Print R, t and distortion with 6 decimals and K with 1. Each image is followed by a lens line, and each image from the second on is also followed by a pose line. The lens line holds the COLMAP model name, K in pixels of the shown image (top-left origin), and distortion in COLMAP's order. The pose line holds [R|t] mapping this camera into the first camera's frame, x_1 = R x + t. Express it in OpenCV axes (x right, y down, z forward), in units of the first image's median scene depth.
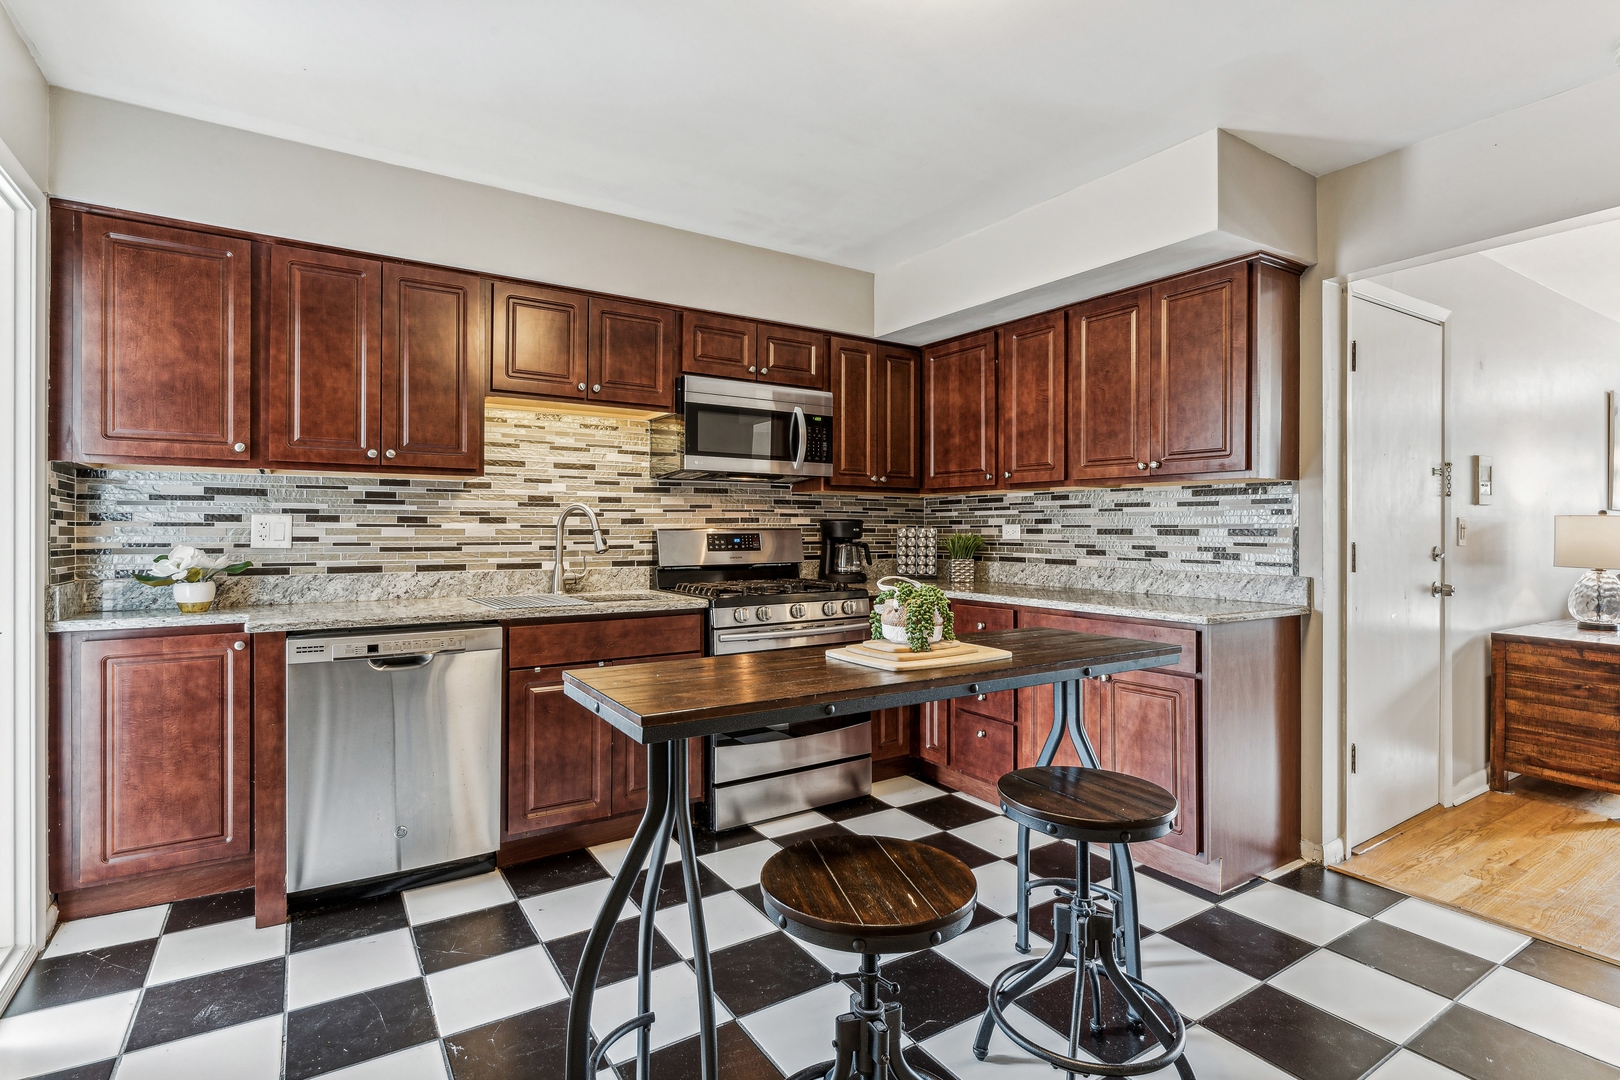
lens RADIAL K [[796.8, 0, 815.7], [0, 796.8, 517.3], [0, 0, 1]] dist [-0.002442, -0.000238]
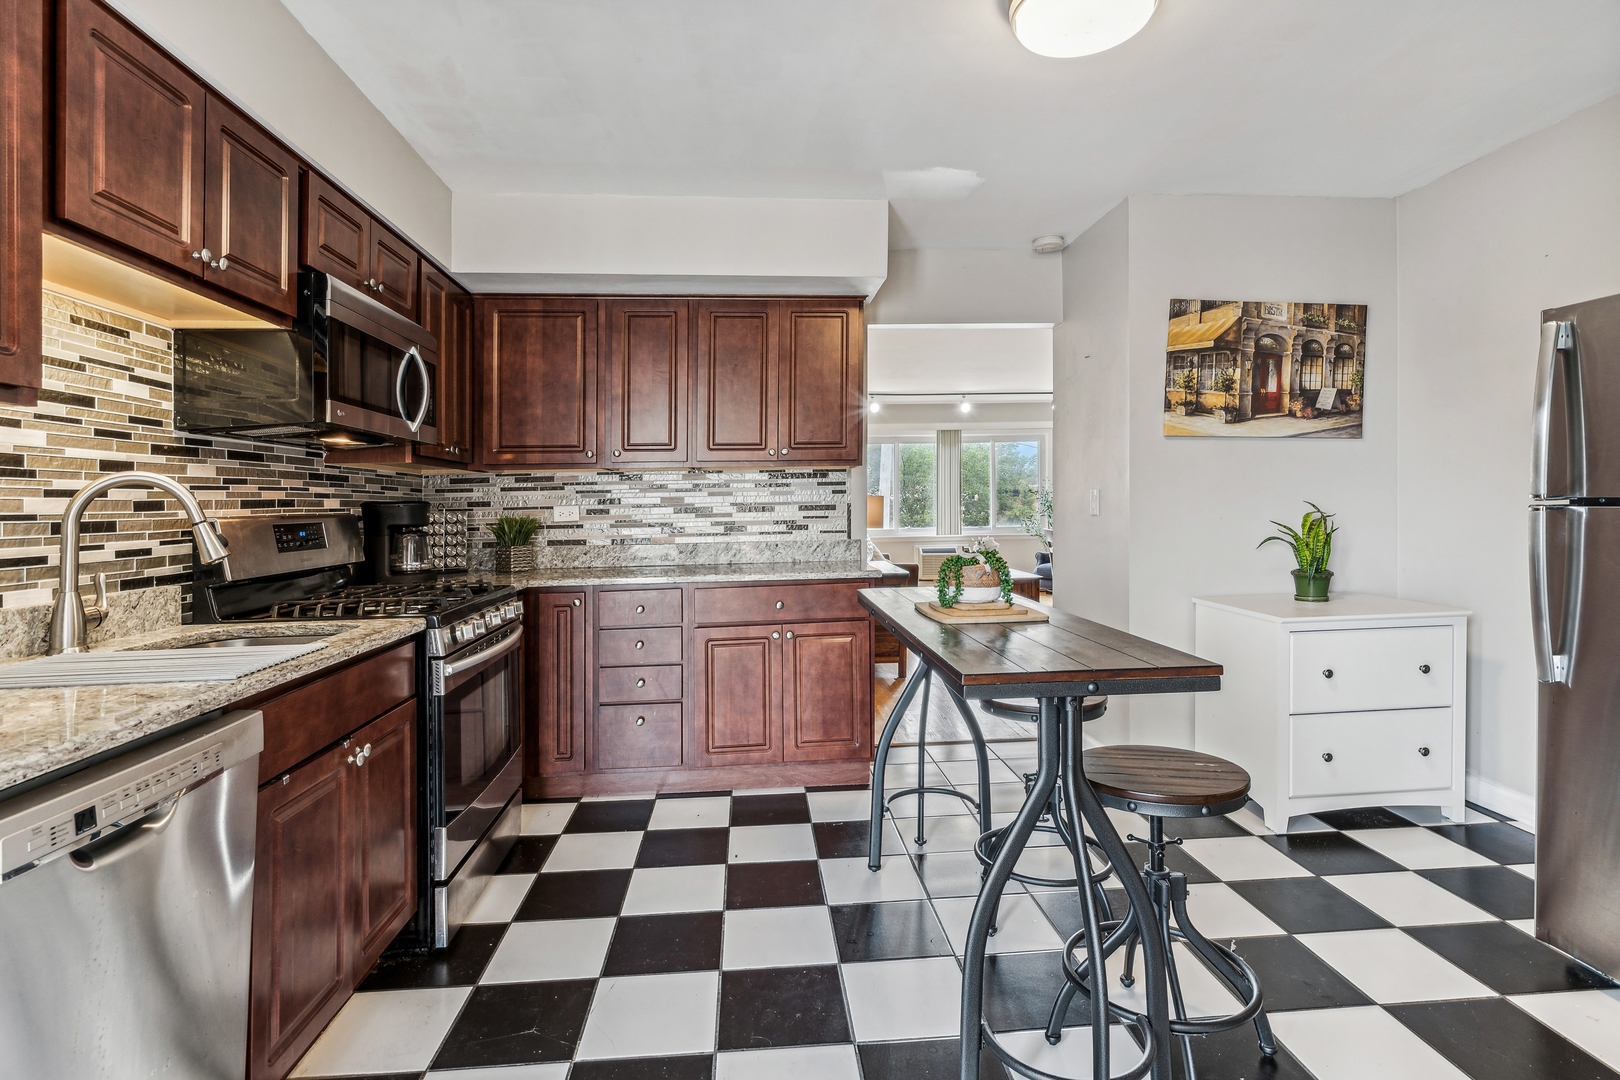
lens RADIAL K [[806.6, 0, 817.1], [0, 806.6, 496.9], [0, 0, 1]] dist [-0.000384, -0.000012]
pose [[0.470051, -0.002066, 0.882637, -0.524307], [0.007680, 0.999969, -0.001749, 0.003314], [-0.882606, 0.007600, 0.470052, 0.337702]]
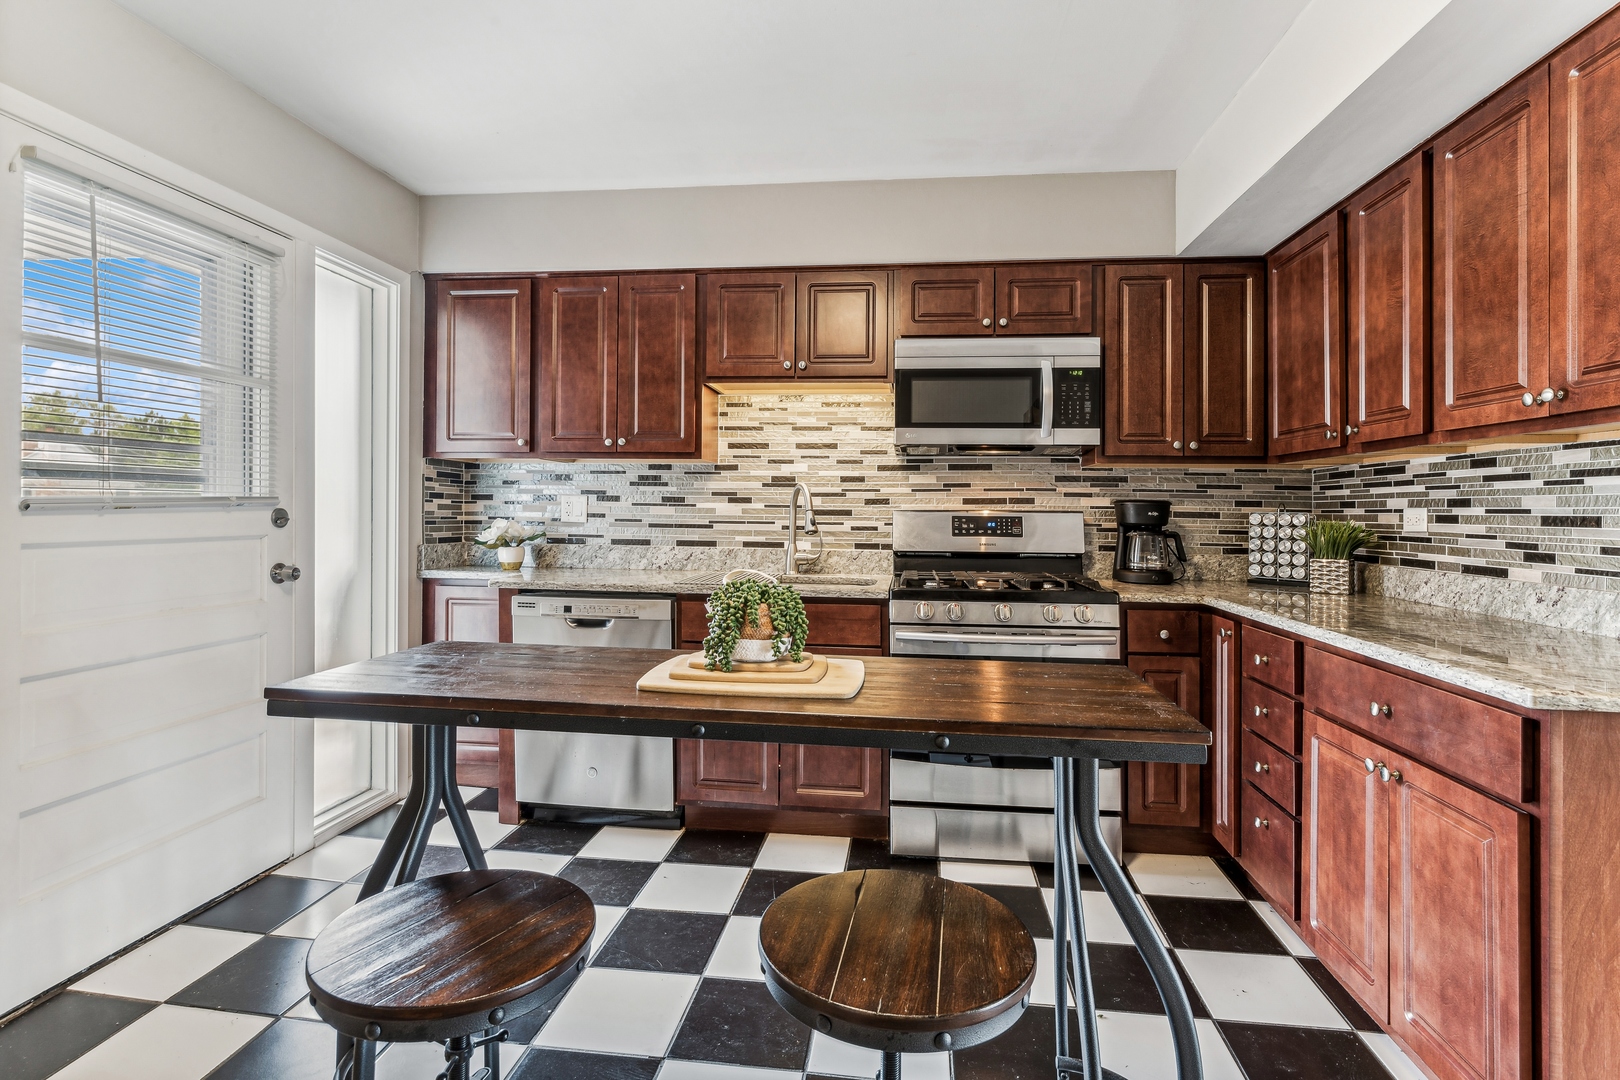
lens RADIAL K [[806.6, 0, 817.1], [0, 806.6, 496.9], [0, 0, 1]] dist [-0.000384, -0.000012]
pose [[0.761447, -0.002604, -0.648222, 0.345034], [-0.000704, 0.999988, -0.004844, 0.004085], [0.648227, 0.004145, 0.761436, 0.236756]]
